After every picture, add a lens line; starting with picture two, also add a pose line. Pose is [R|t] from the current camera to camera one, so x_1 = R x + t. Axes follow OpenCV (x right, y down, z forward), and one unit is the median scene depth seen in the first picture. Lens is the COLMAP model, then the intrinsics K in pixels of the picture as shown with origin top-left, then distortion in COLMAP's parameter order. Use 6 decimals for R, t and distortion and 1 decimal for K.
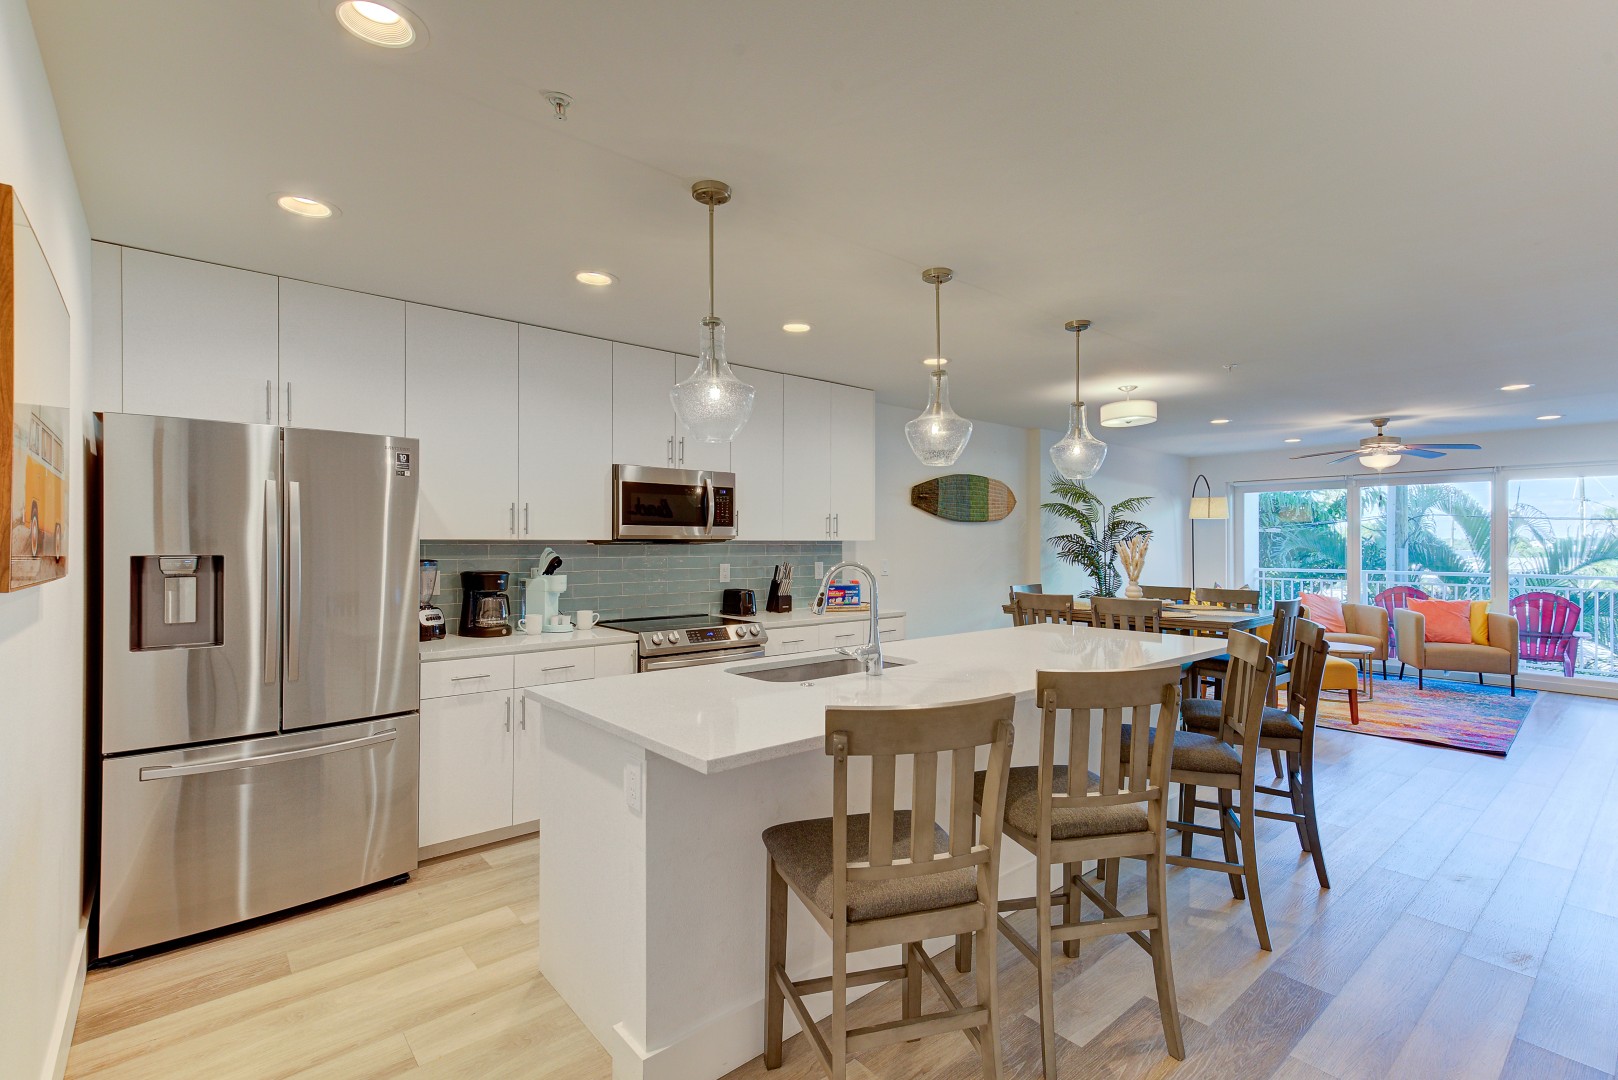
lens RADIAL K [[728.0, 0, 798.9], [0, 728.0, 541.3], [0, 0, 1]] dist [0.000591, 0.000351]
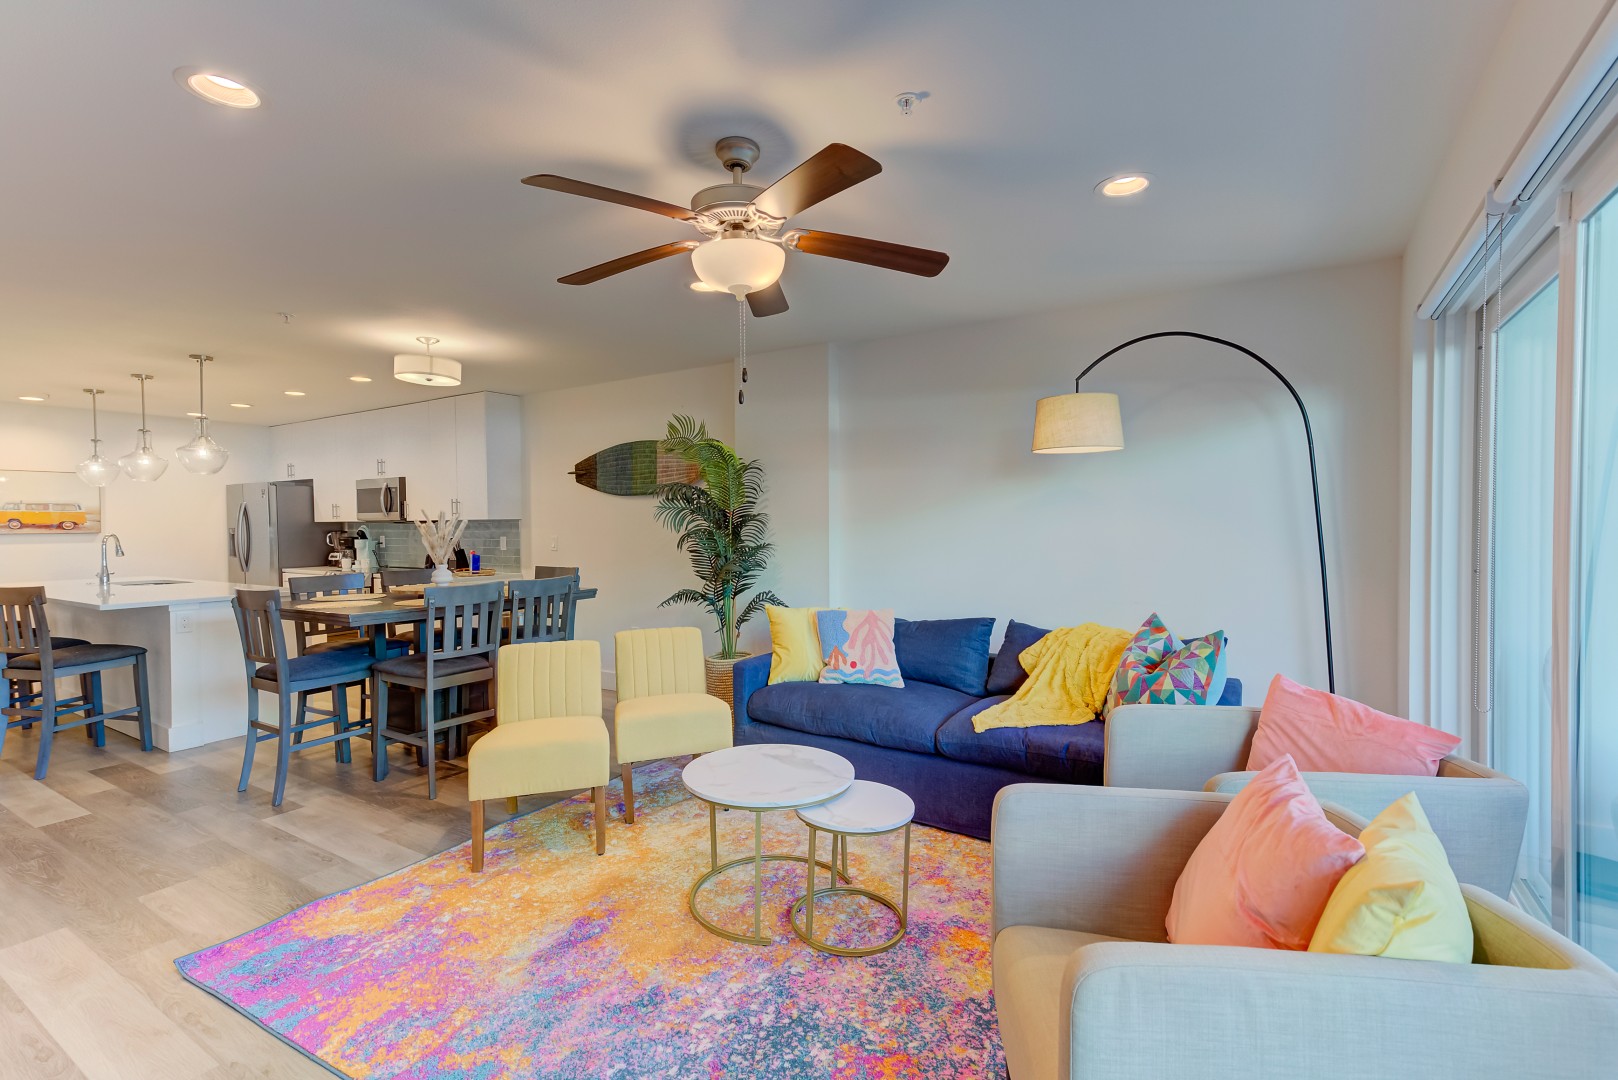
lens RADIAL K [[724.8, 0, 810.5], [0, 724.8, 538.6], [0, 0, 1]] dist [0.018414, 0.000376]
pose [[0.304584, 0.020872, -0.952257, 1.439914], [0.013469, 0.999566, 0.026217, 0.006793], [0.952390, -0.020811, 0.304170, 1.181498]]
